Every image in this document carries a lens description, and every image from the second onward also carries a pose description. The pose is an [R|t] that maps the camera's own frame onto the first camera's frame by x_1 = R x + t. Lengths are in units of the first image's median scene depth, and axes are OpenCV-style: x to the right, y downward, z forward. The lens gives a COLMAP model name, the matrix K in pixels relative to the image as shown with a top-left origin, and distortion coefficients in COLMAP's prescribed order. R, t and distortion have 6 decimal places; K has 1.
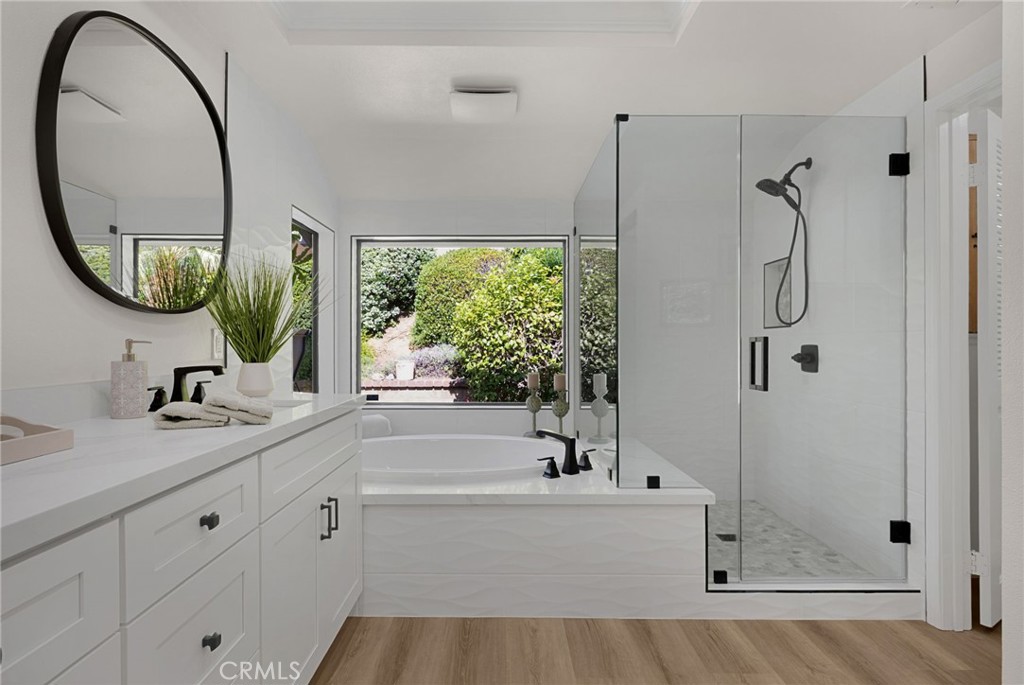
lens RADIAL K [[558.6, 0, 508.7], [0, 558.6, 345.7], [0, 0, 1]] dist [-0.011211, 0.000965]
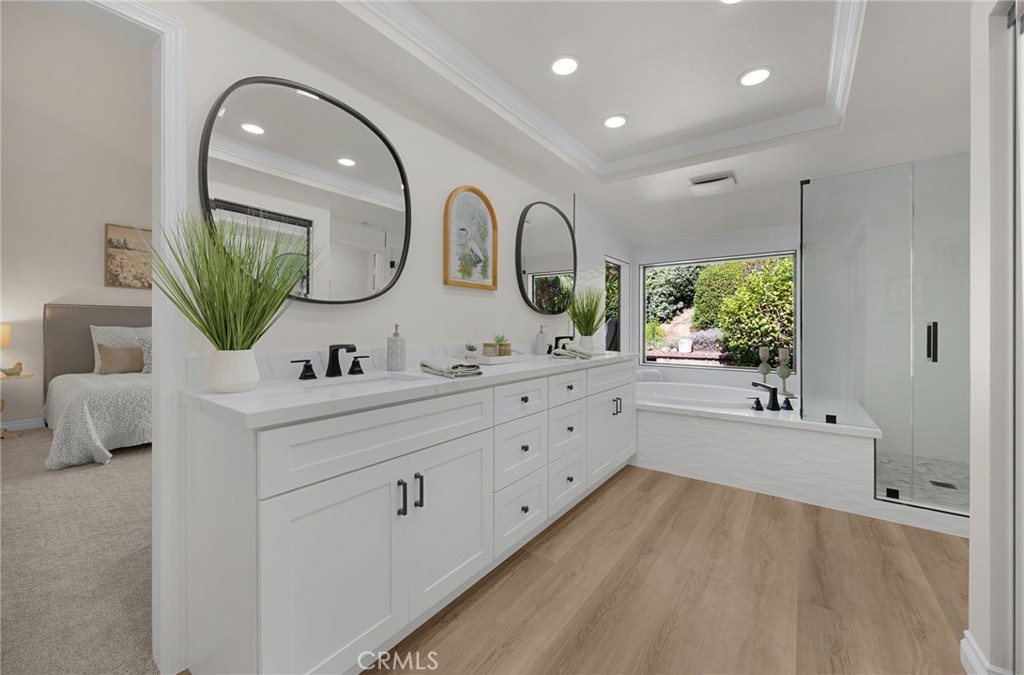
lens RADIAL K [[399.7, 0, 507.4], [0, 399.7, 332.0], [0, 0, 1]] dist [0.000081, -0.000008]
pose [[0.807878, 0.007713, -0.589300, 0.131999], [-0.003398, 0.999959, 0.008430, 0.002249], [0.589340, -0.004808, 0.807871, -0.271248]]
